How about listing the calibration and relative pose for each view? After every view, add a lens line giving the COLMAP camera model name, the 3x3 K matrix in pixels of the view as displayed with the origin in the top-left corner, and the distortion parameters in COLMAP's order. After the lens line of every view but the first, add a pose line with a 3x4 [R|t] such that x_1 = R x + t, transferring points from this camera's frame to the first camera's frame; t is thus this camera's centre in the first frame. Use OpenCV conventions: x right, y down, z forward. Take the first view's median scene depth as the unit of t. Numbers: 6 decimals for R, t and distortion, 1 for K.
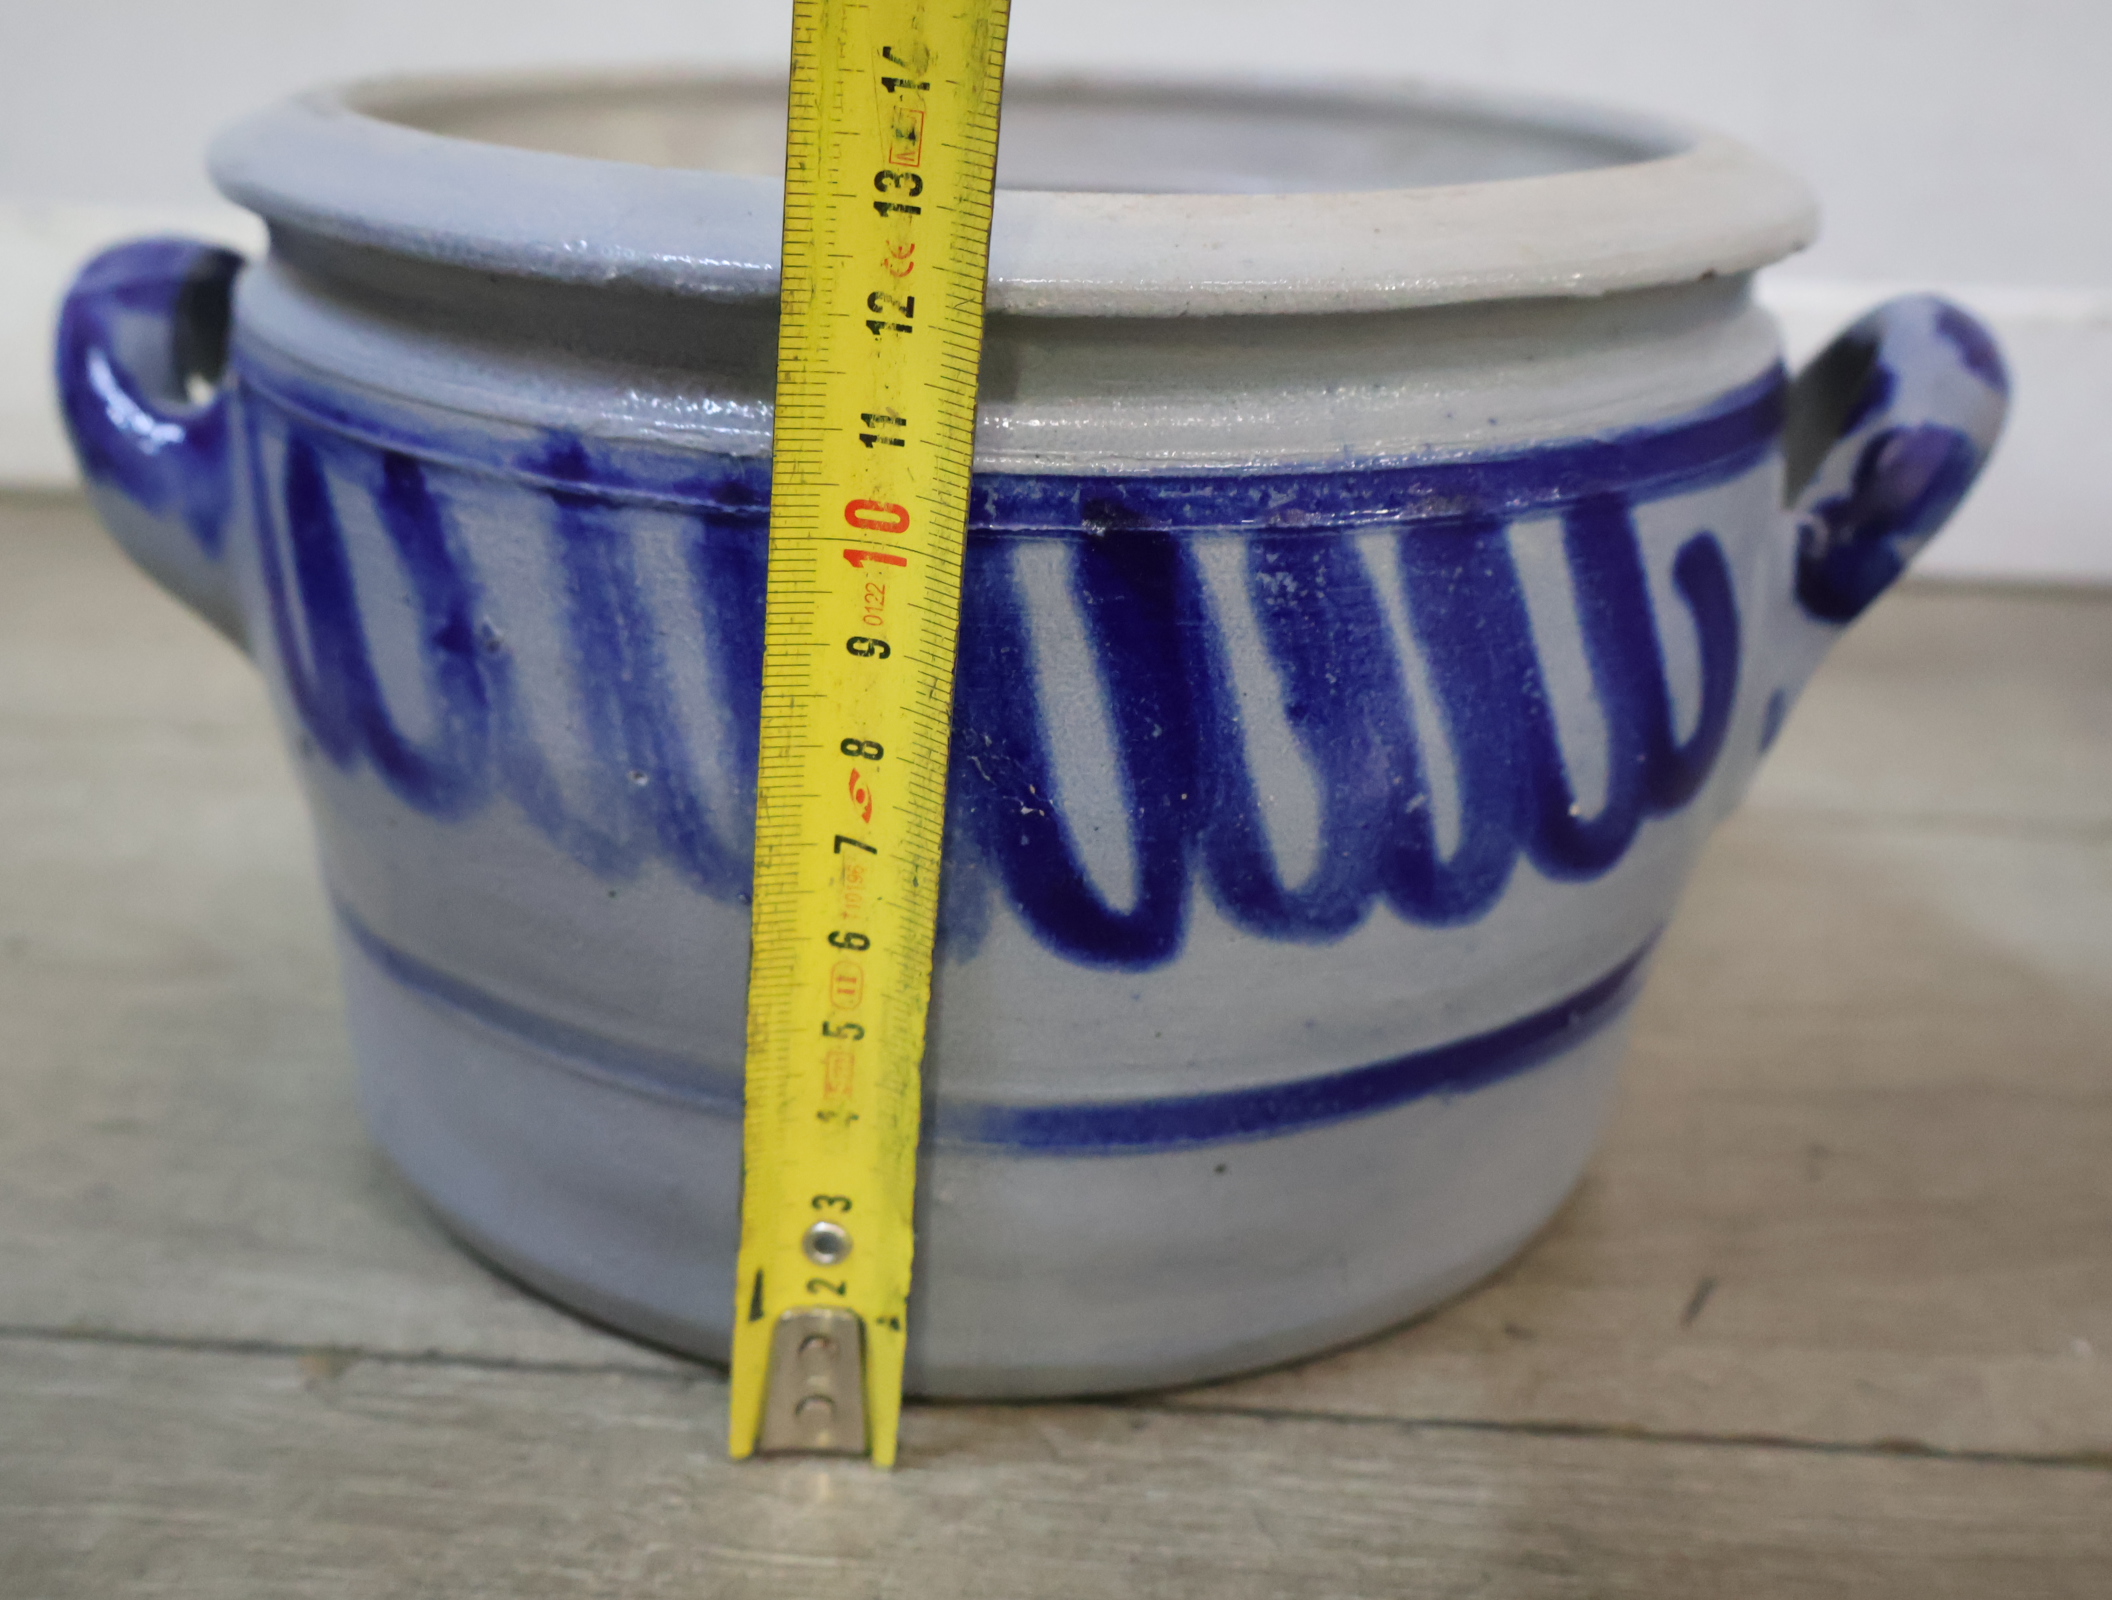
lens RADIAL K [[2382.6, 0, 1038.6], [0, 2382.6, 780.7], [0, 0, 1]] dist [0.008462, 0.000000]
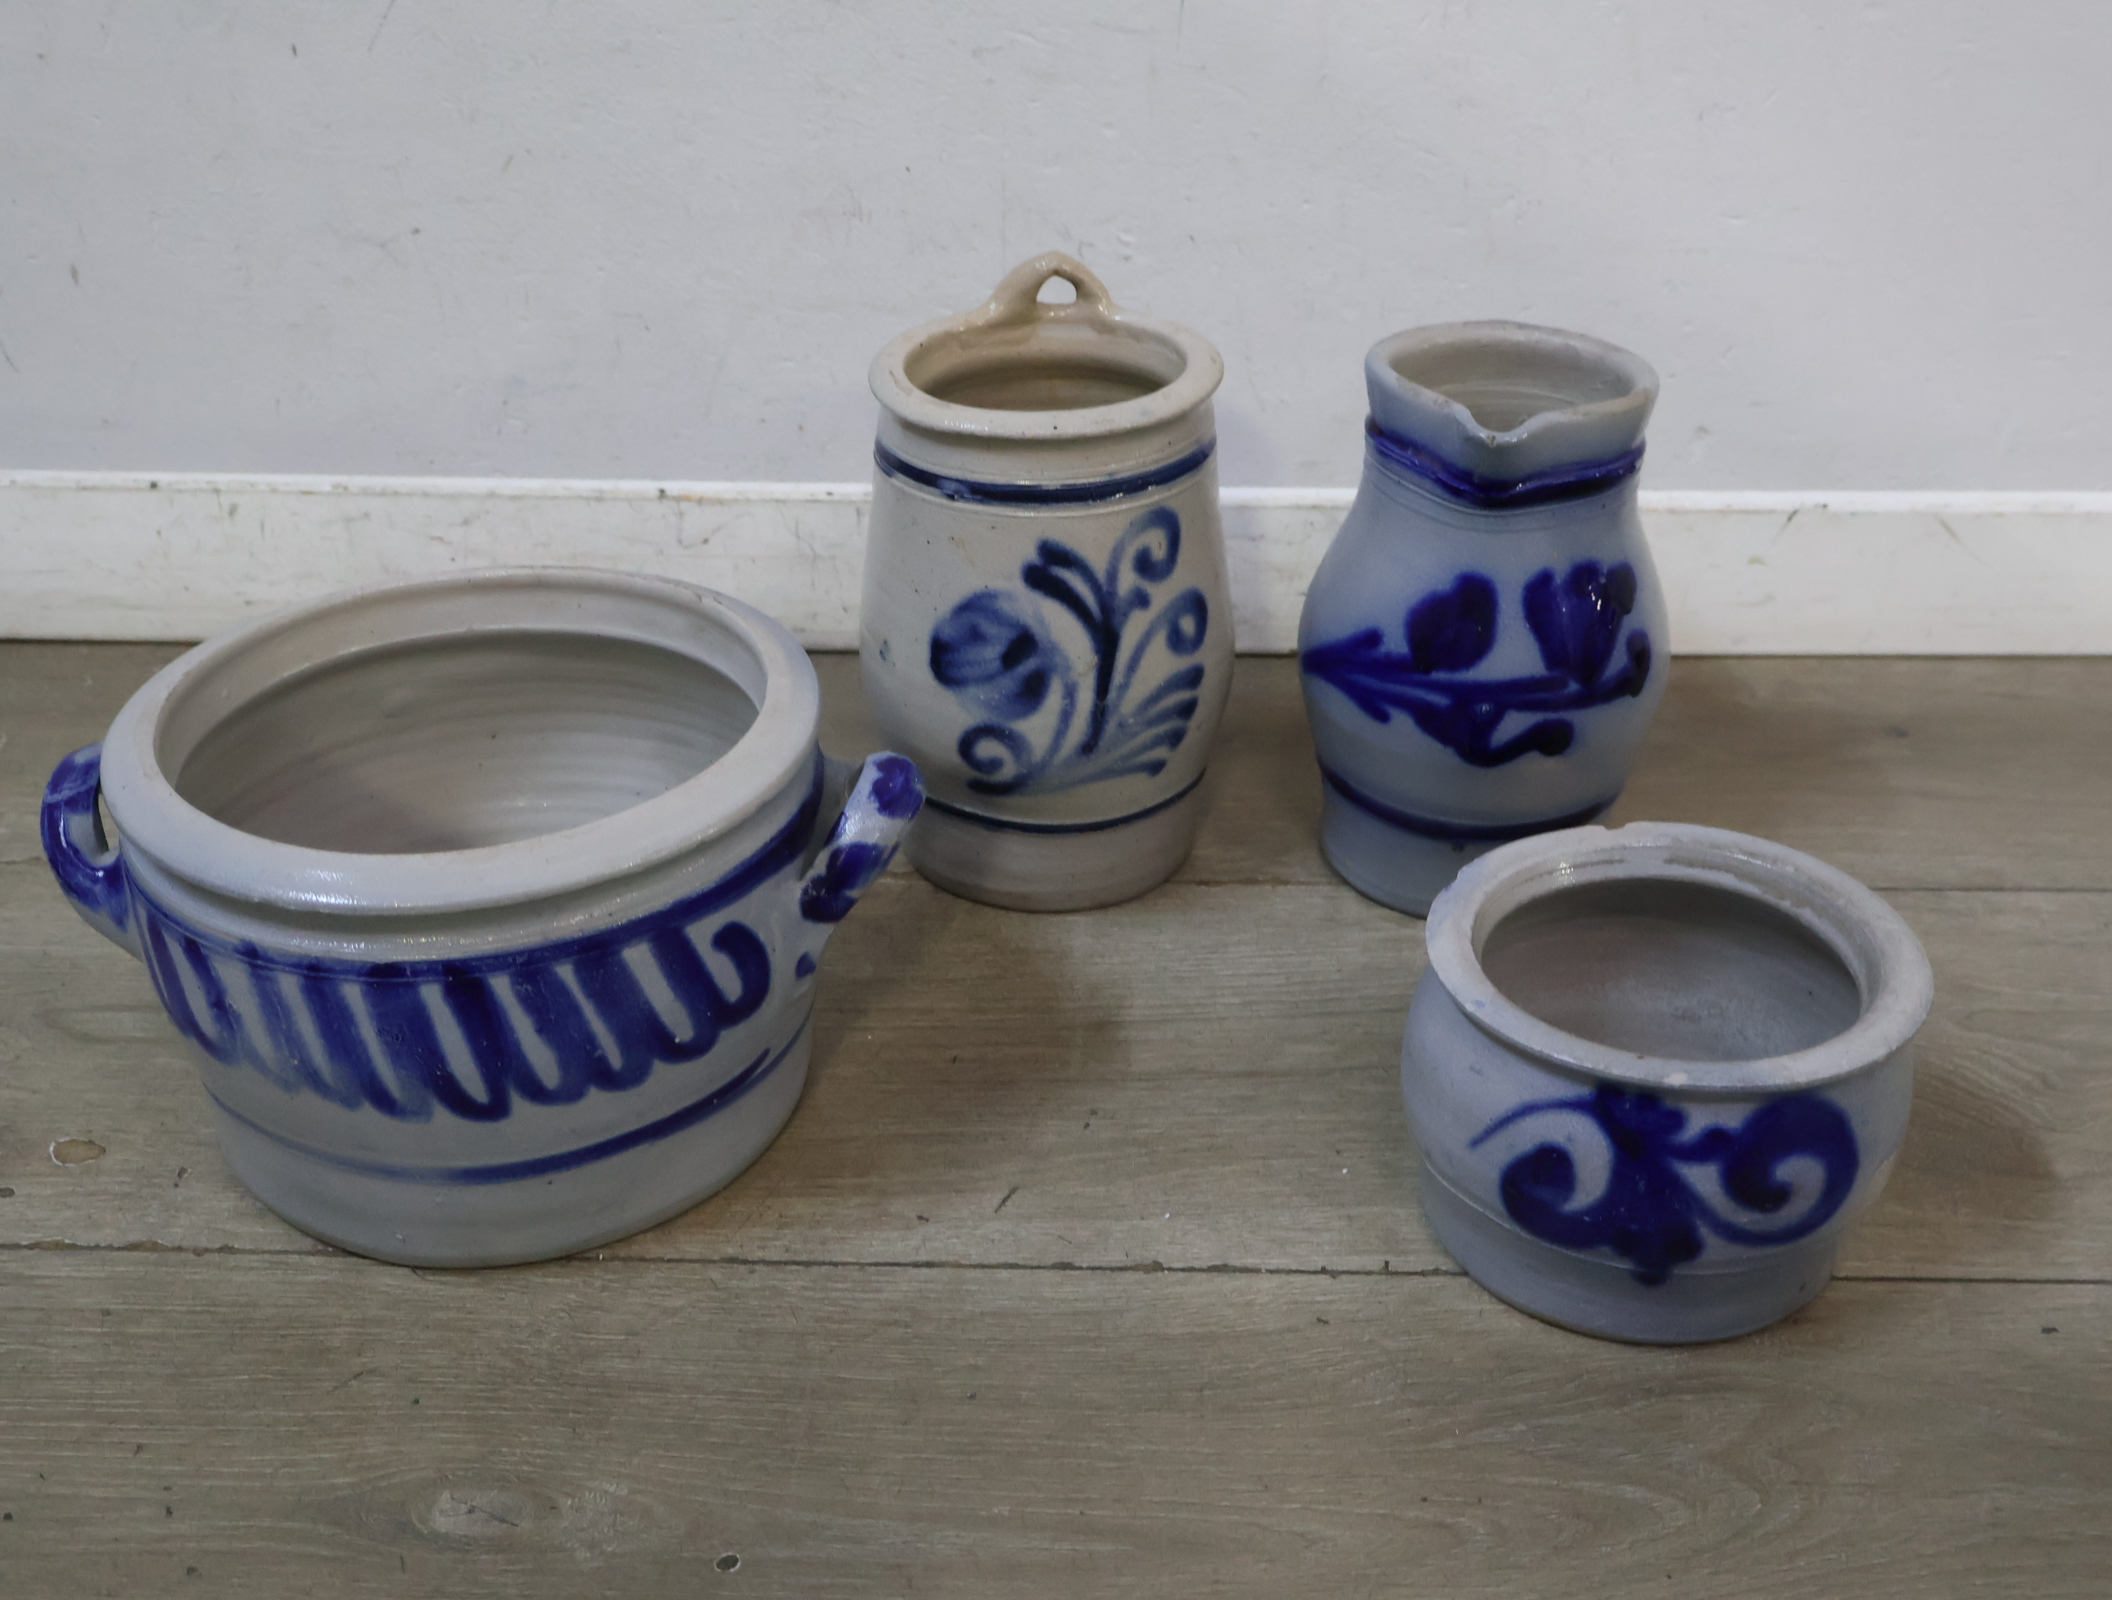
lens RADIAL K [[2382.6, 0, 1058.0], [0, 2382.6, 798.8], [0, 0, 1]] dist [0.008462, 0.000000]
pose [[0.998896, -0.046214, 0.008432, 0.645665], [0.044112, 0.984460, 0.169980, -0.678045], [-0.016156, -0.169420, 0.985411, -1.503917]]
